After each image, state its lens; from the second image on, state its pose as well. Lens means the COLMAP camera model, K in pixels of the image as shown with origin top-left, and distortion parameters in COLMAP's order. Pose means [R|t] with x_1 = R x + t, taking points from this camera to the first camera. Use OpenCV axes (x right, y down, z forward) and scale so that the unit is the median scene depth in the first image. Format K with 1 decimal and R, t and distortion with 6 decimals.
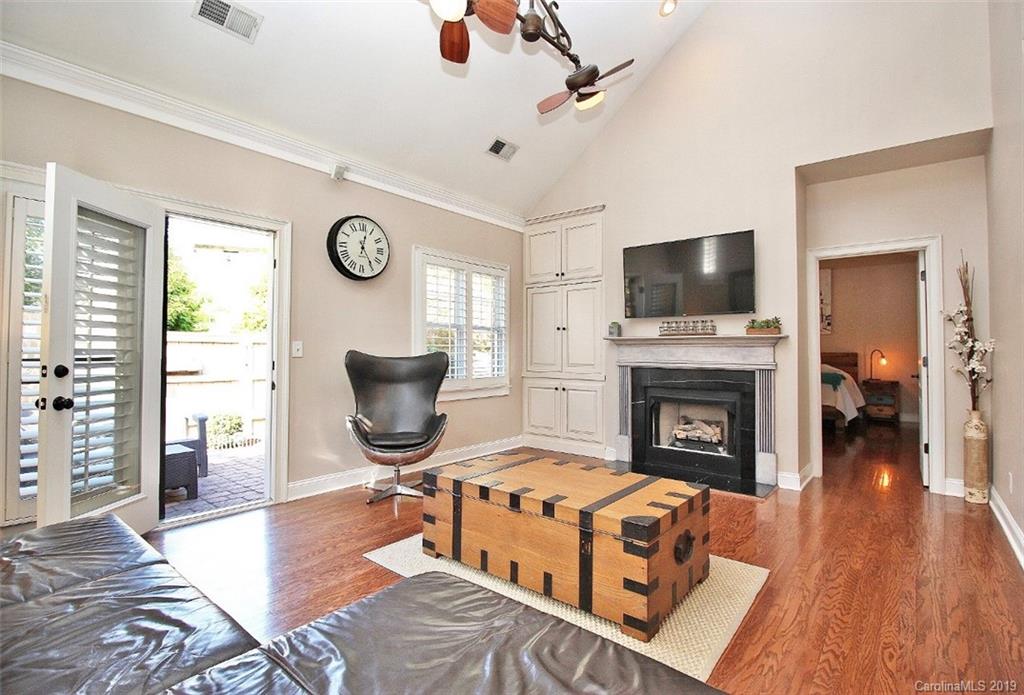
lens RADIAL K [[481.9, 0, 516.4], [0, 481.9, 337.0], [0, 0, 1]] dist [0.002032, 0.000271]
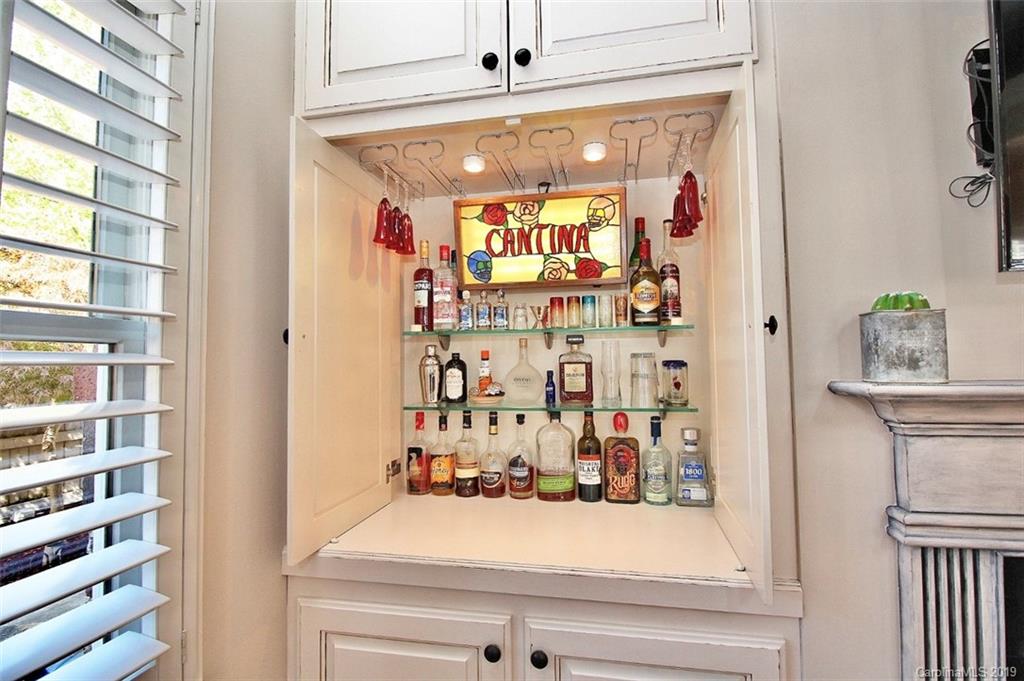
lens RADIAL K [[477.5, 0, 514.5], [0, 477.5, 335.5], [0, 0, 1]] dist [0.000880, -0.012788]
pose [[0.886470, 0.011615, 0.462640, 0.004938], [-0.000191, 0.999694, -0.024732, -0.013963], [-0.462786, 0.021835, 0.886201, 1.042885]]
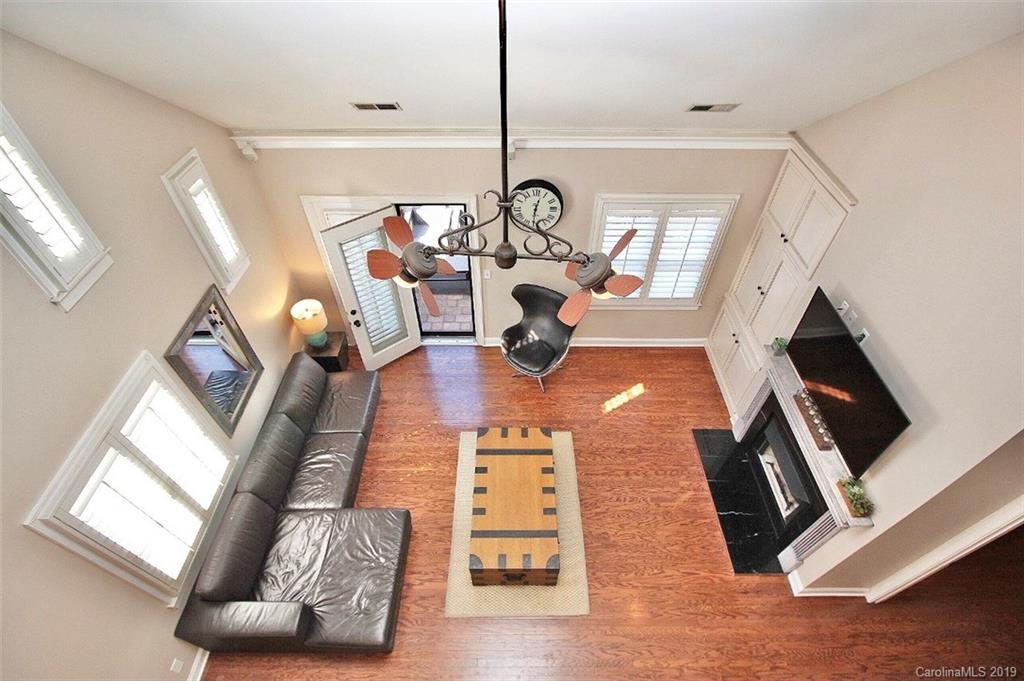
lens RADIAL K [[471.3, 0, 513.5], [0, 471.3, 325.2], [0, 0, 1]] dist [-0.001826, -0.000089]
pose [[0.635392, 0.539387, -0.552575, 0.403434], [0.022748, 0.702209, 0.711607, -0.757586], [0.771855, -0.464720, 0.433908, 0.319377]]
